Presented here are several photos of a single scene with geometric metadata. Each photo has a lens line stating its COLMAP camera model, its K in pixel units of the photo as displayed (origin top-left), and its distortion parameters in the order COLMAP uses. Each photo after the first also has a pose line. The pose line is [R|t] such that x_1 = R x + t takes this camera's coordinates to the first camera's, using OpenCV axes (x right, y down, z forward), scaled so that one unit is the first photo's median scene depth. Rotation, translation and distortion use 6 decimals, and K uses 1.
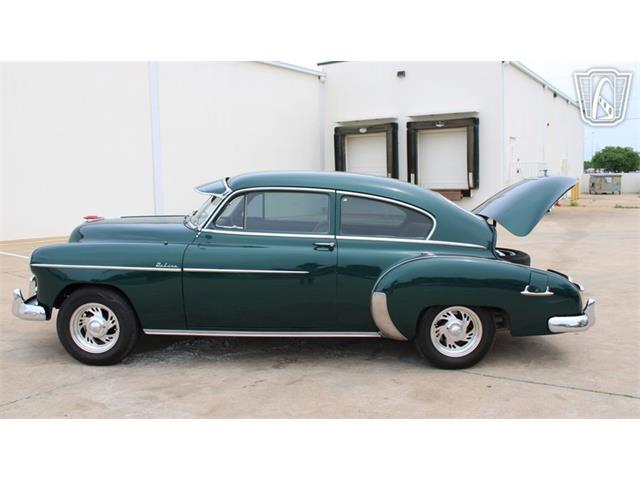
lens RADIAL K [[527.3, 0, 312.8], [0, 527.3, 226.1], [0, 0, 1]] dist [-0.161154, 0.132829]
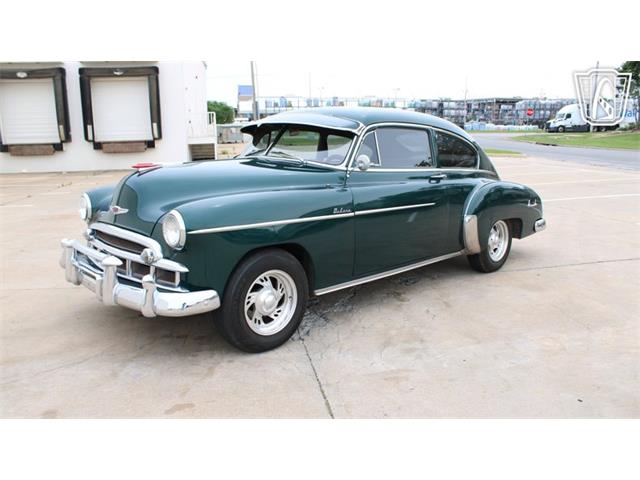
lens RADIAL K [[527.3, 0, 312.7], [0, 527.3, 230.5], [0, 0, 1]] dist [-0.161154, 0.132829]
pose [[0.725857, -0.125506, 0.676299, -0.892420], [0.060198, 0.991031, 0.119304, 0.001239], [-0.685206, -0.045886, 0.726902, 0.383980]]
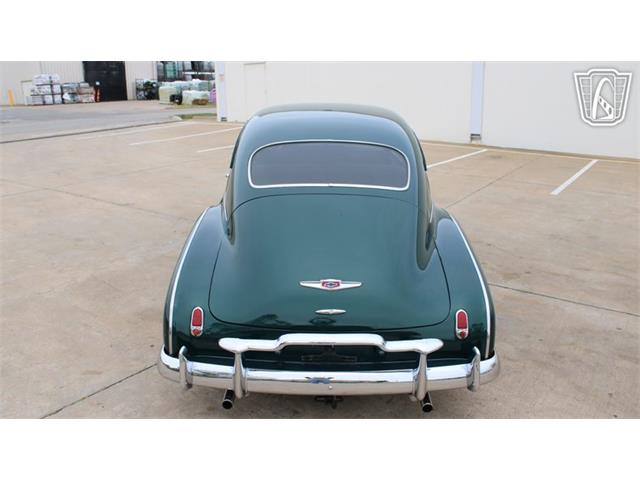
lens RADIAL K [[527.3, 0, 315.5], [0, 527.3, 239.3], [0, 0, 1]] dist [-0.161154, 0.132829]
pose [[-0.000314, 0.289341, -0.957226, 1.100865], [-0.081470, 0.954037, 0.288404, -0.163975], [0.996676, 0.078076, 0.023273, 1.146559]]
